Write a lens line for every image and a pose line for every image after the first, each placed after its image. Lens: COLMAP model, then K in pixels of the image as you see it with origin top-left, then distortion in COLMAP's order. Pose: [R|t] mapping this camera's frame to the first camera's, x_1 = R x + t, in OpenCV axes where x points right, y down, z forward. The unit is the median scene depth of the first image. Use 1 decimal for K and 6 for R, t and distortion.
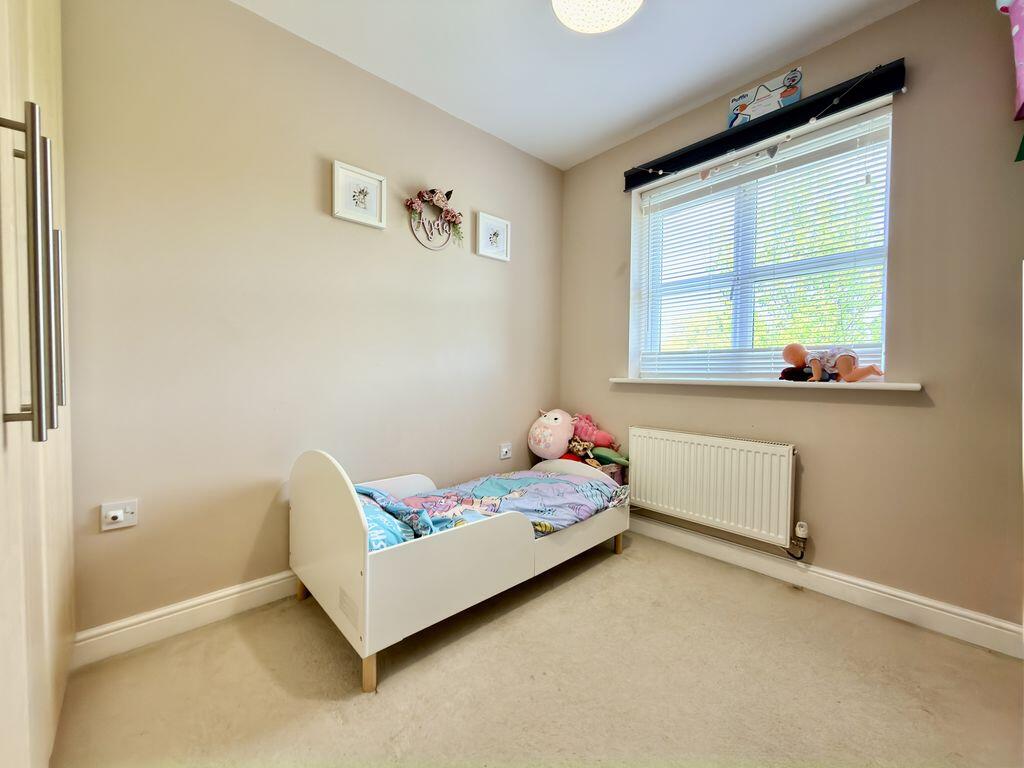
lens RADIAL K [[410.7, 0, 512.0], [0, 410.7, 384.0], [0, 0, 1]] dist [0.013291, 0.000070]
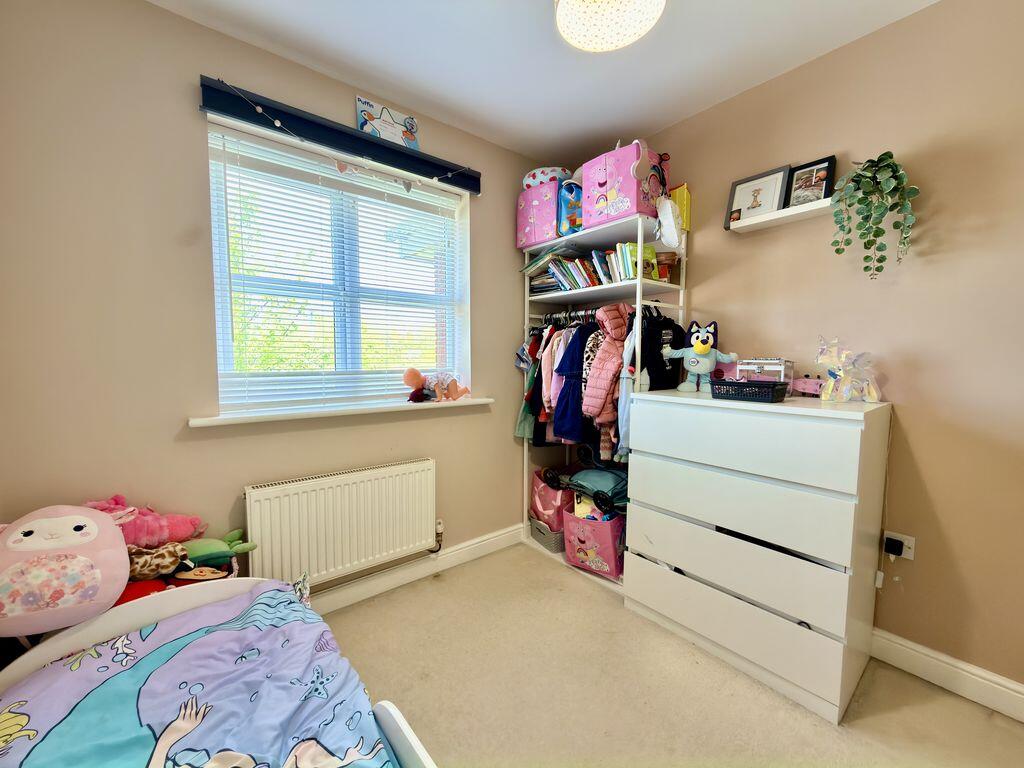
lens RADIAL K [[408.8, 0, 513.1], [0, 408.8, 385.9], [0, 0, 1]] dist [-0.001717, -0.000060]
pose [[0.055117, -0.072919, 0.995814, -0.392726], [0.026066, 0.997095, 0.071570, -0.117970], [-0.998140, 0.022012, 0.056858, 0.645012]]
